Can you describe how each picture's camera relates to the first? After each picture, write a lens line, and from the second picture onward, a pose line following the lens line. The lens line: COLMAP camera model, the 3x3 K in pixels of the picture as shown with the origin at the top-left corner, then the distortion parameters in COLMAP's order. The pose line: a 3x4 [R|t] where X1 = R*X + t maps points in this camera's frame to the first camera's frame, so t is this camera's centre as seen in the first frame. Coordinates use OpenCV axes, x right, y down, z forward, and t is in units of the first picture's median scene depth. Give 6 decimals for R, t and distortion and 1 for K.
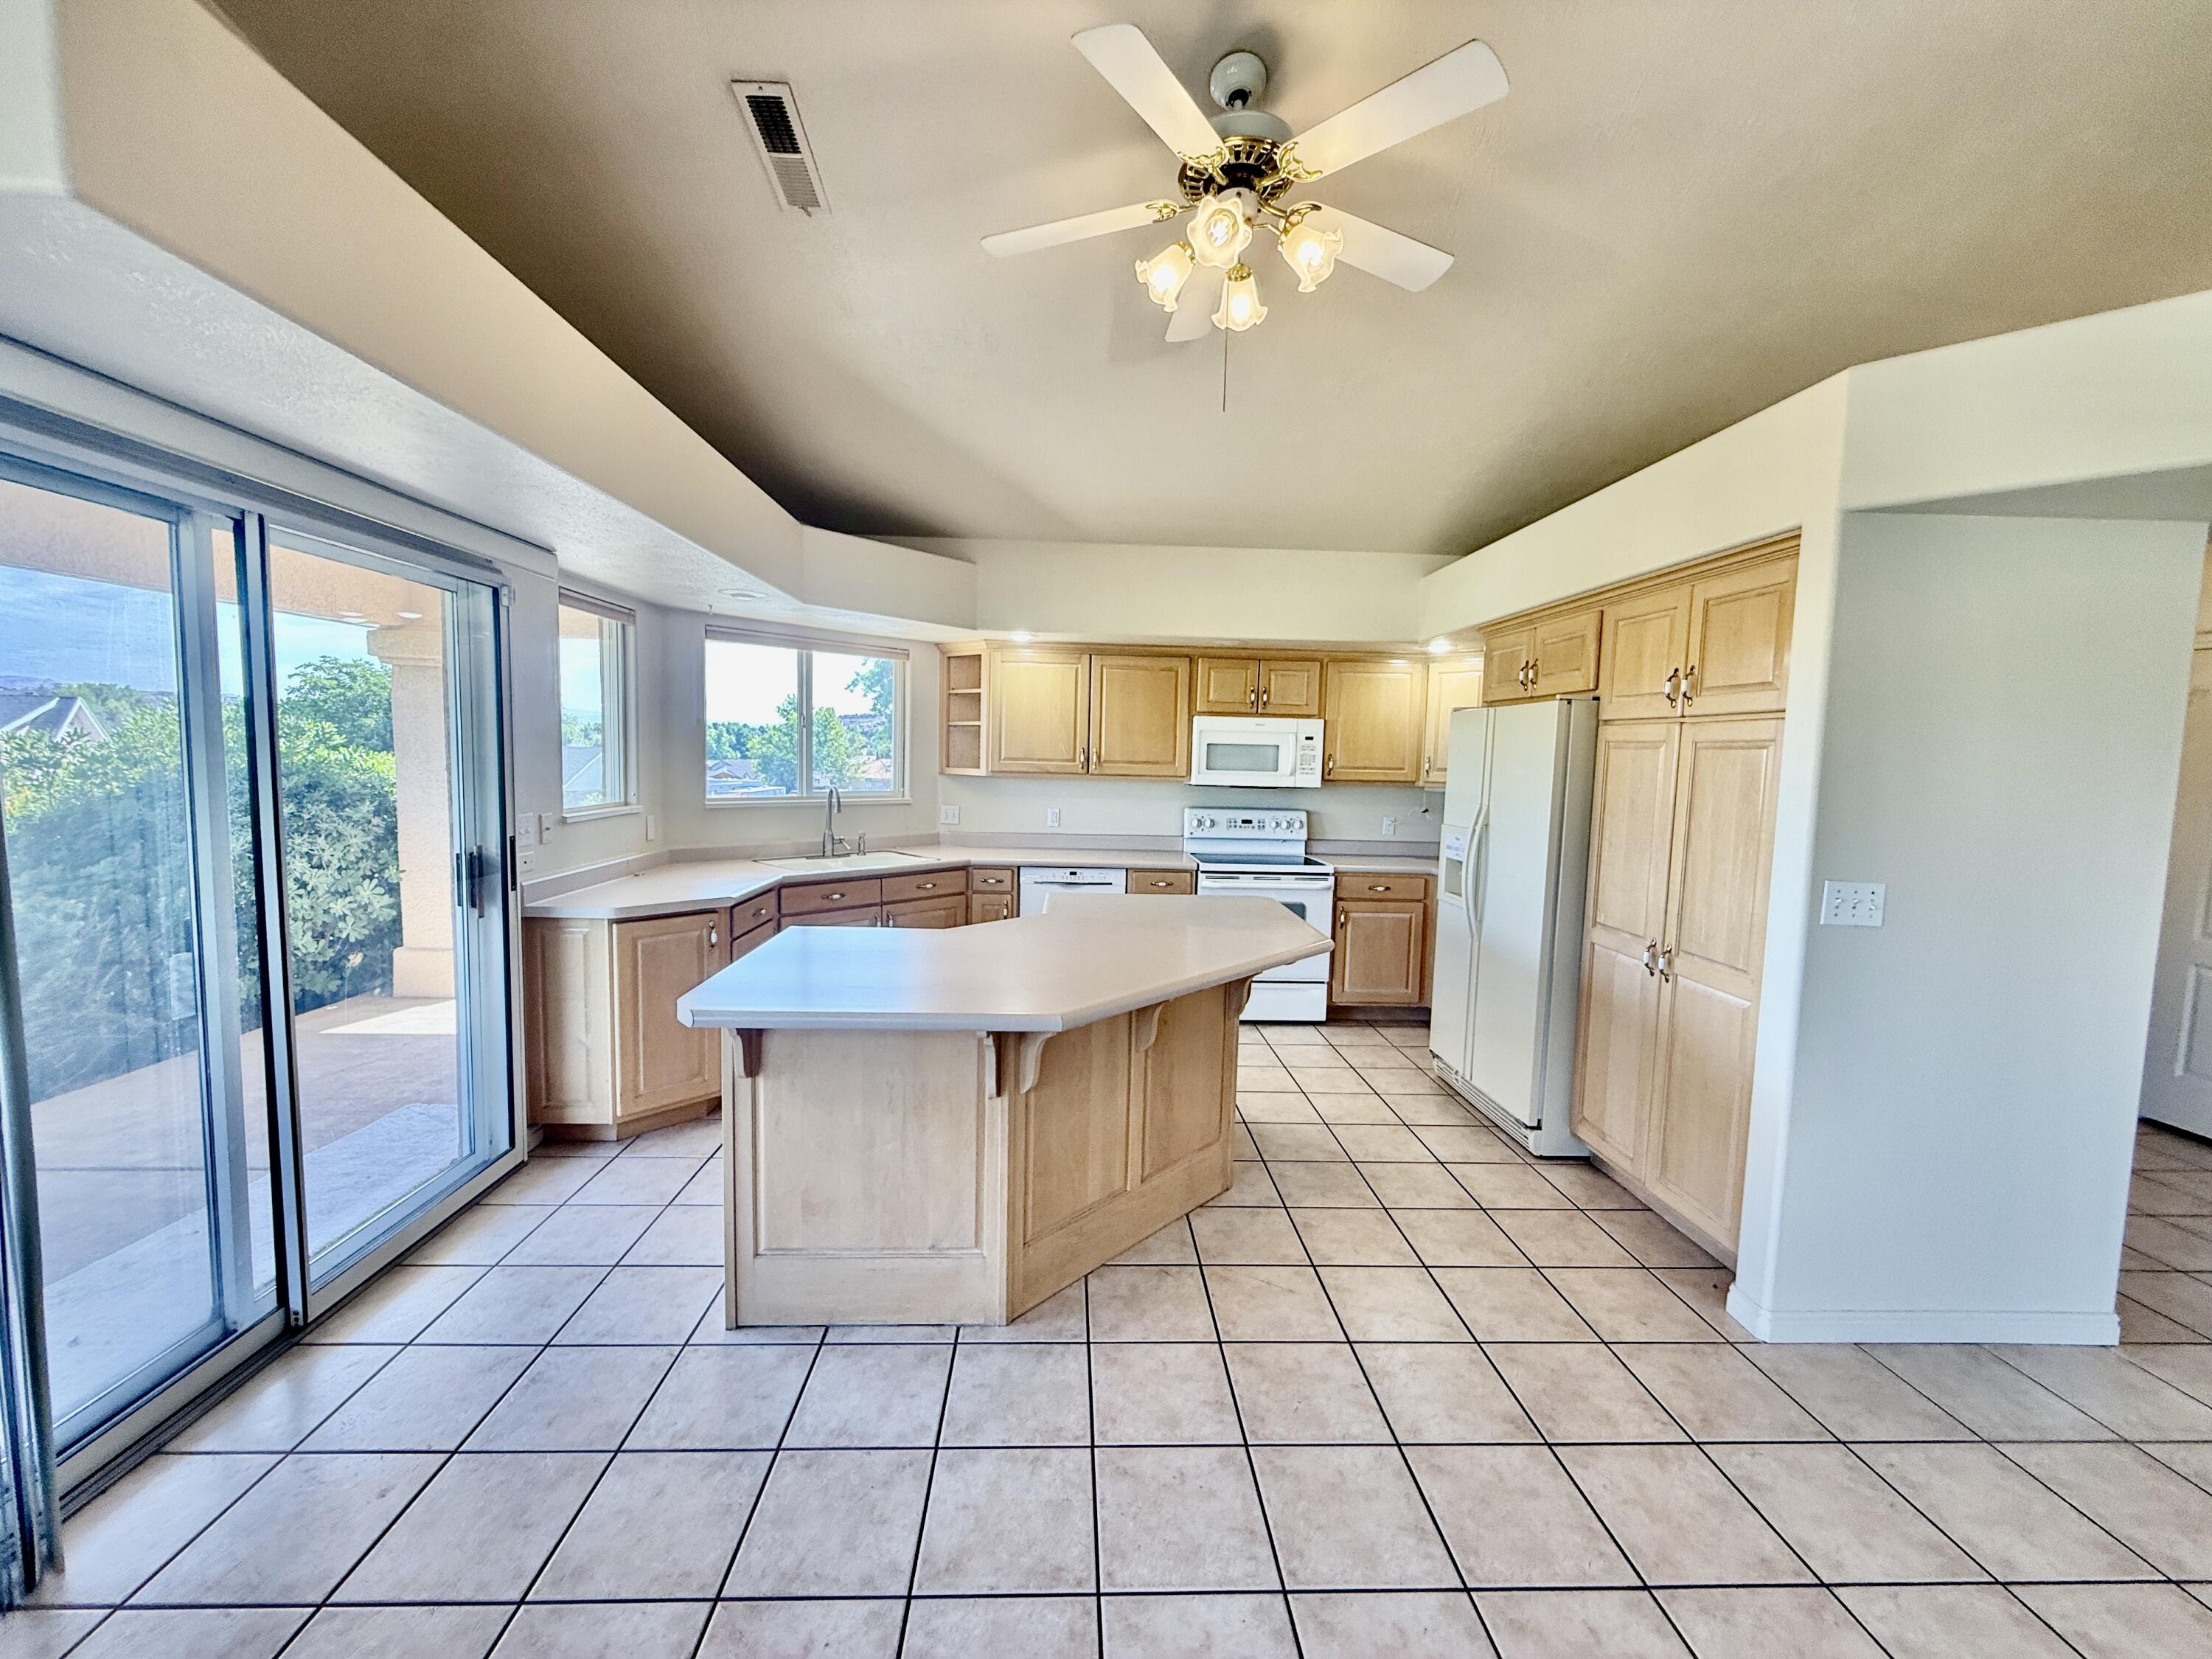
lens RADIAL K [[879.4, 0, 1100.7], [0, 879.4, 825.7], [0, 0, 1]] dist [0.000424, 0.000696]
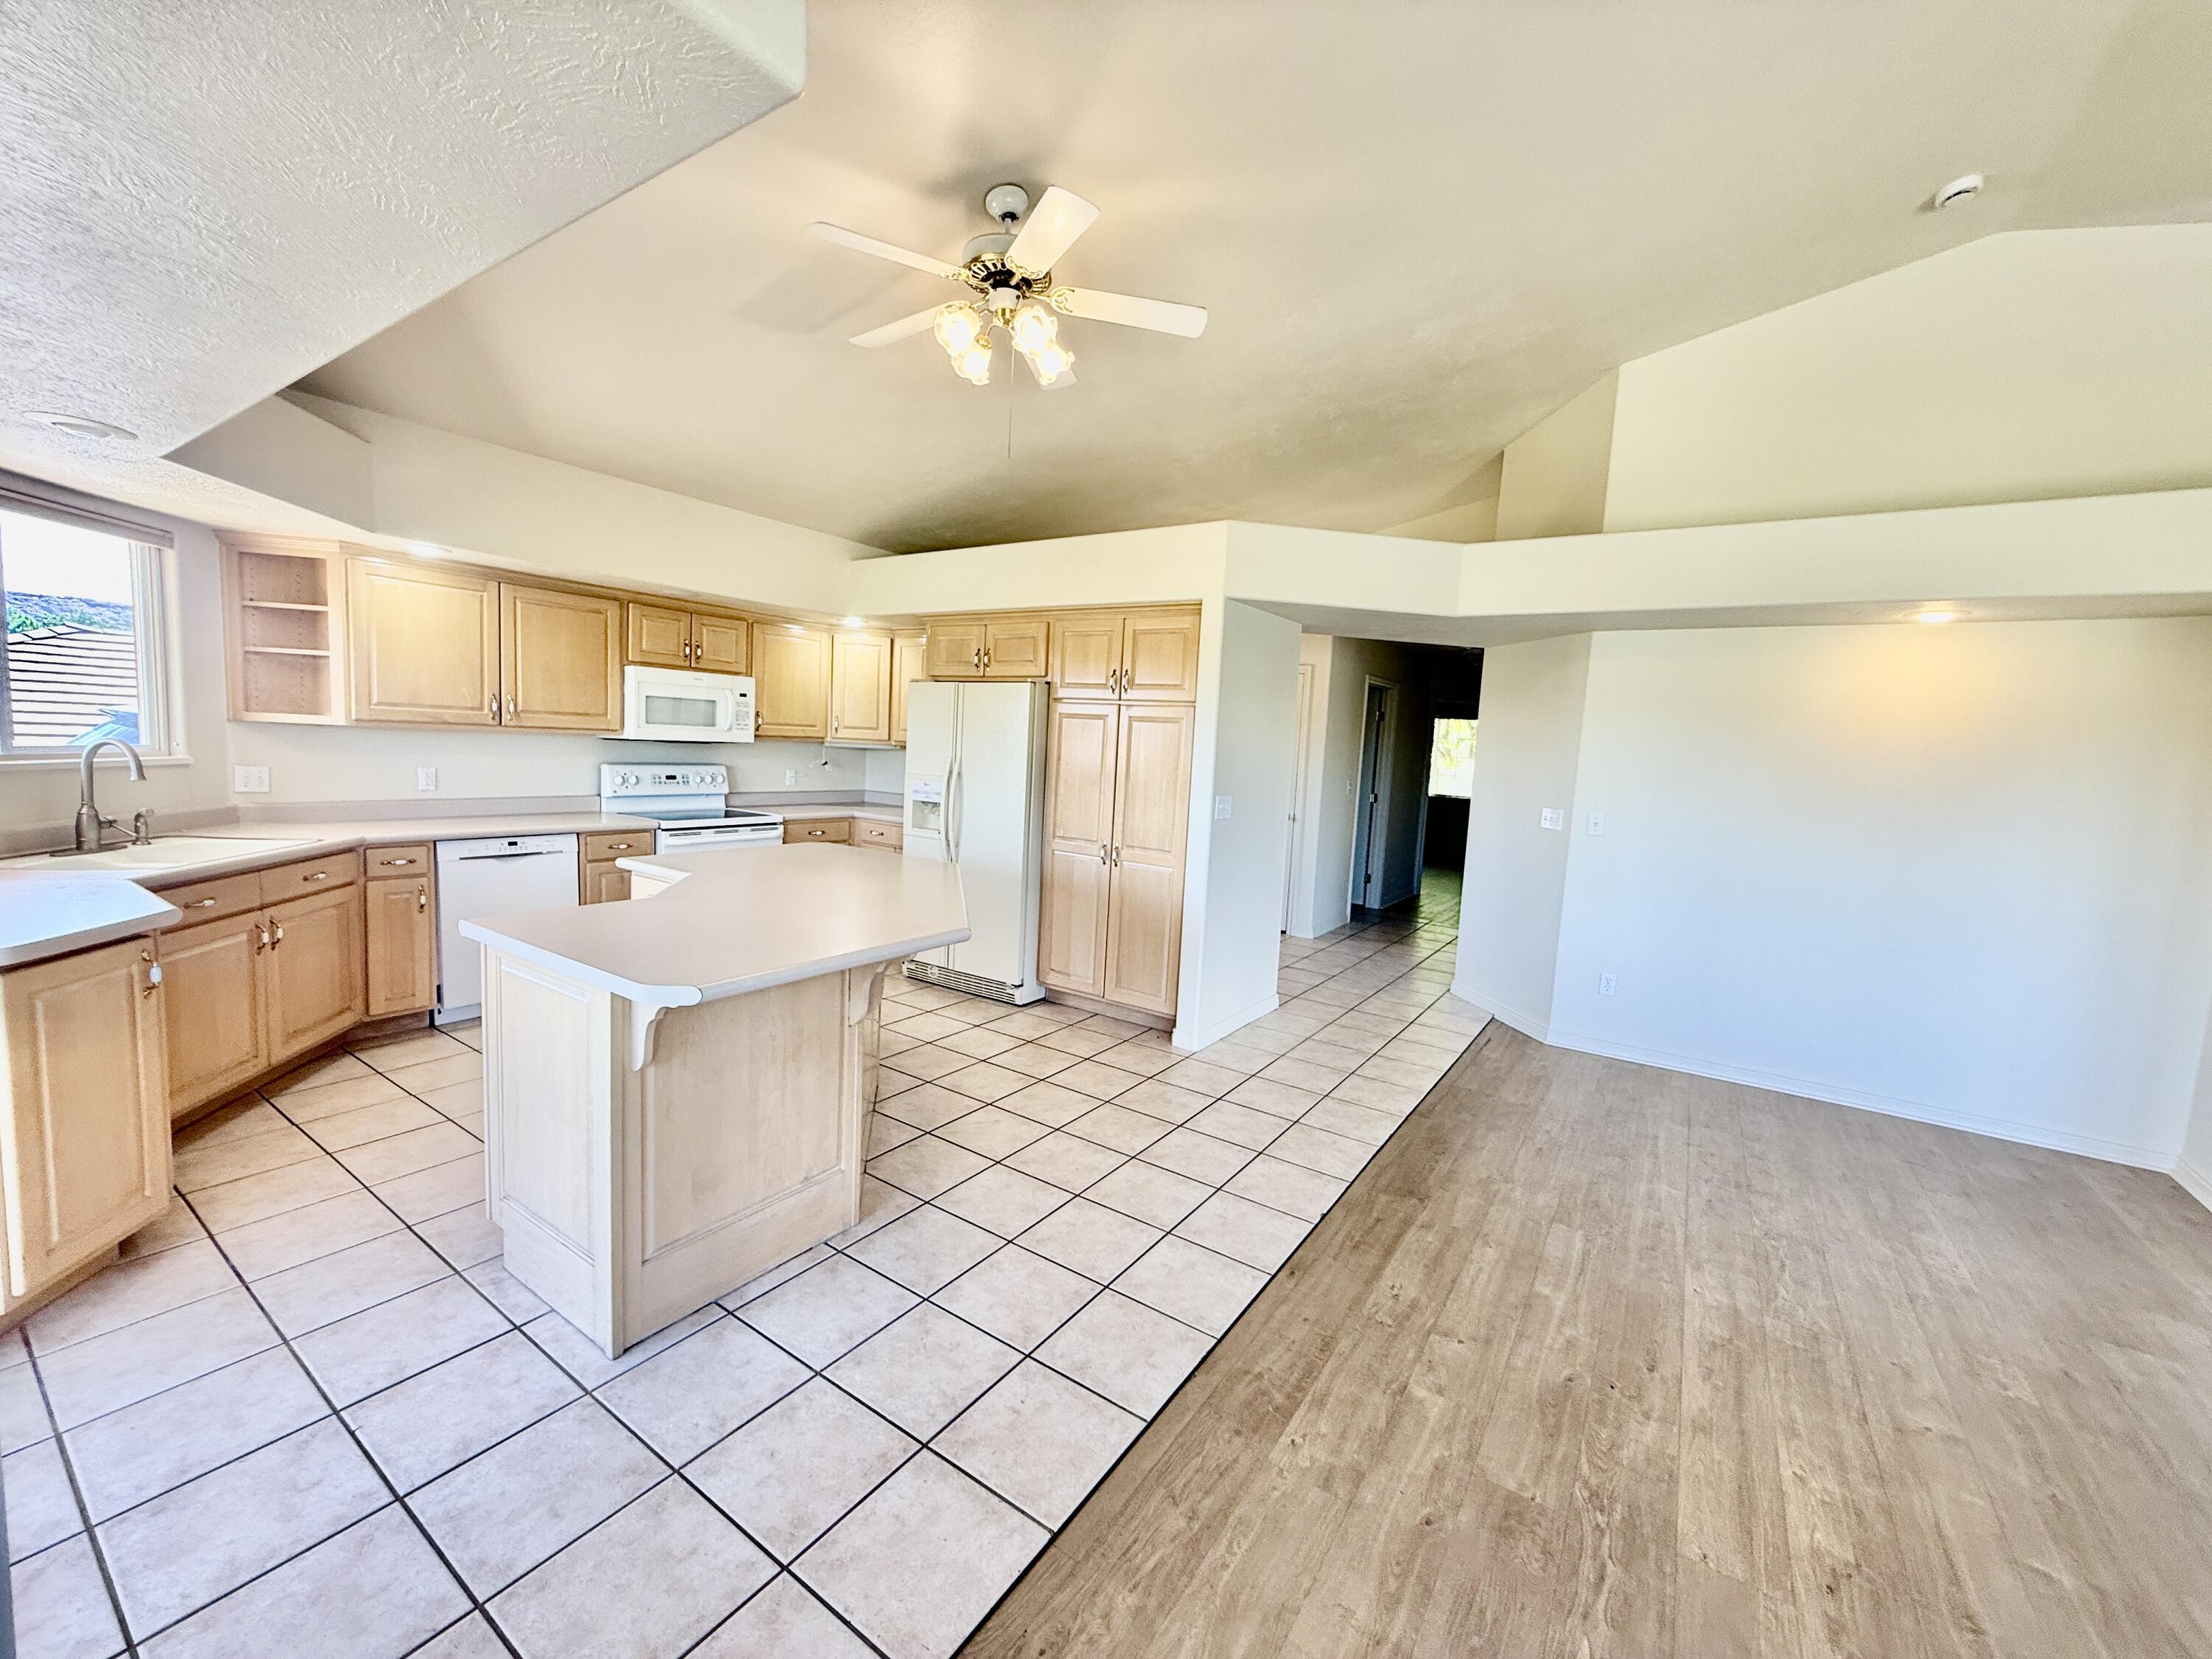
lens RADIAL K [[879.4, 0, 1096.8], [0, 879.4, 827.9], [0, 0, 1]] dist [0.000424, 0.000696]
pose [[0.595916, -0.074184, 0.799613, -0.407800], [0.029634, 0.997077, 0.070419, -0.004162], [-0.802500, -0.018268, 0.596372, 0.046899]]
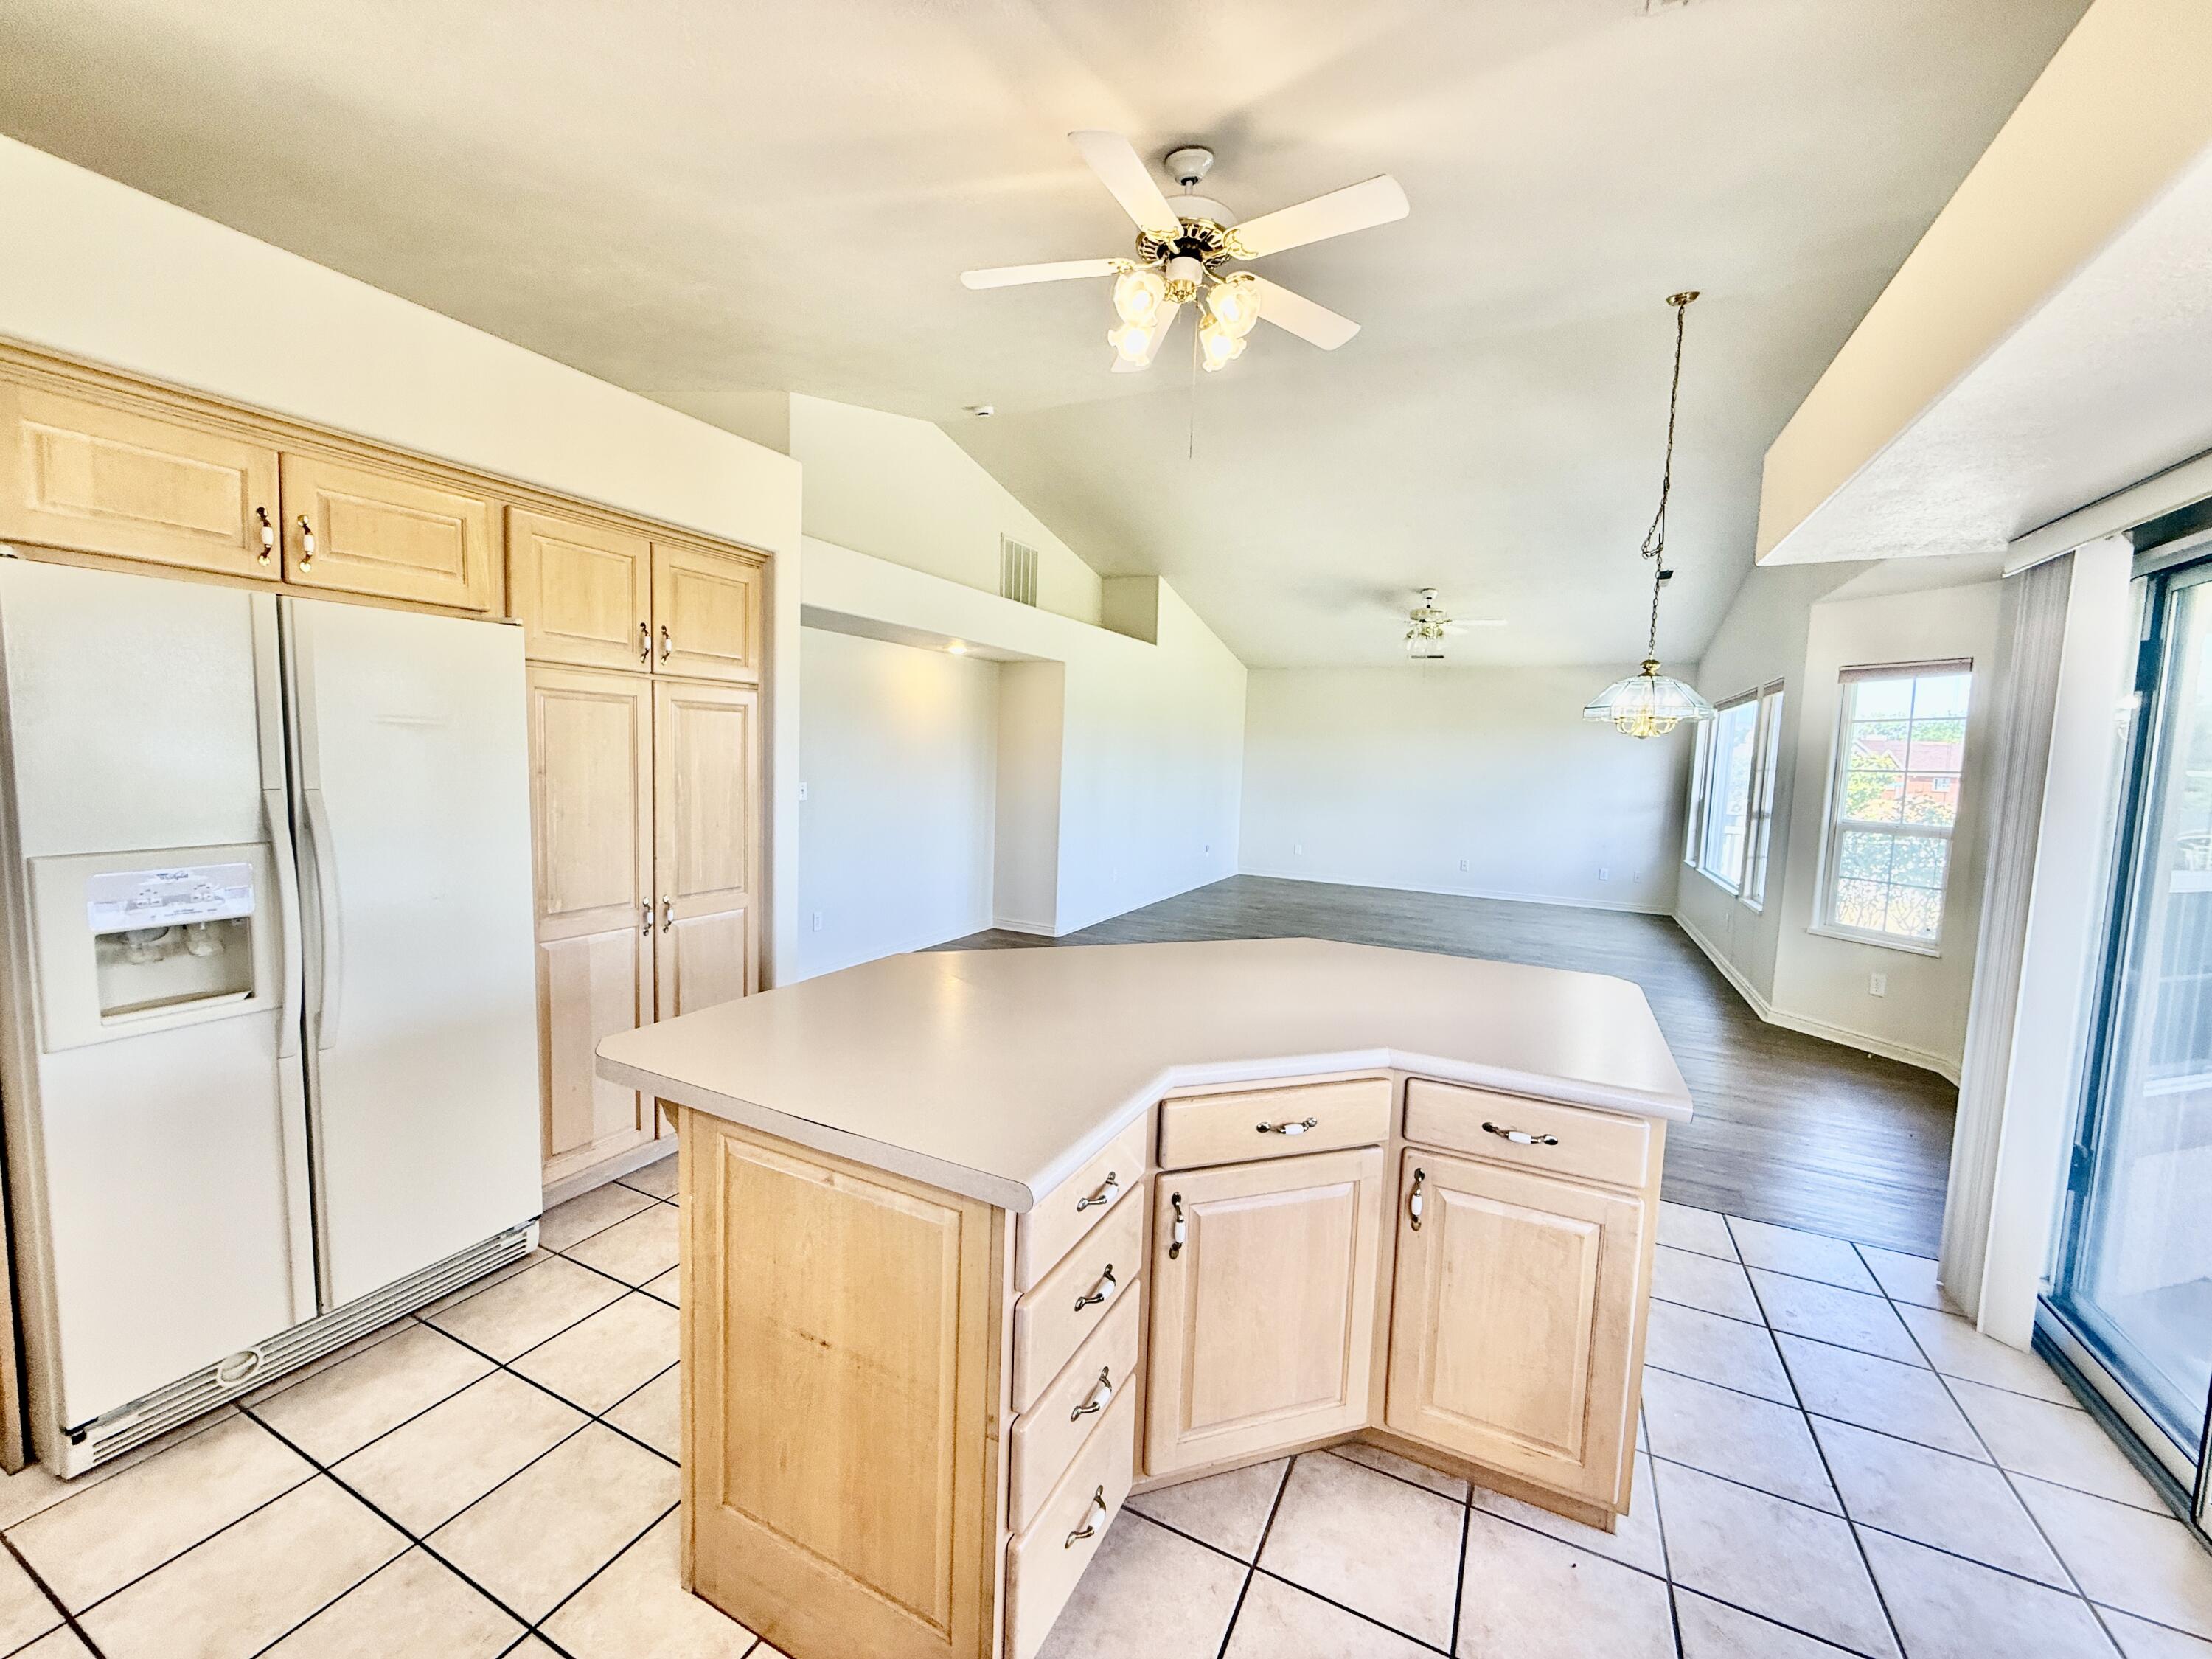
lens RADIAL K [[879.4, 0, 1102.4], [0, 879.4, 828.5], [0, 0, 1]] dist [0.000424, 0.000696]
pose [[-0.874762, -0.097330, 0.474677, -0.178128], [-0.015908, 0.984859, 0.172623, -0.080981], [-0.484292, 0.143453, -0.863066, 1.018048]]
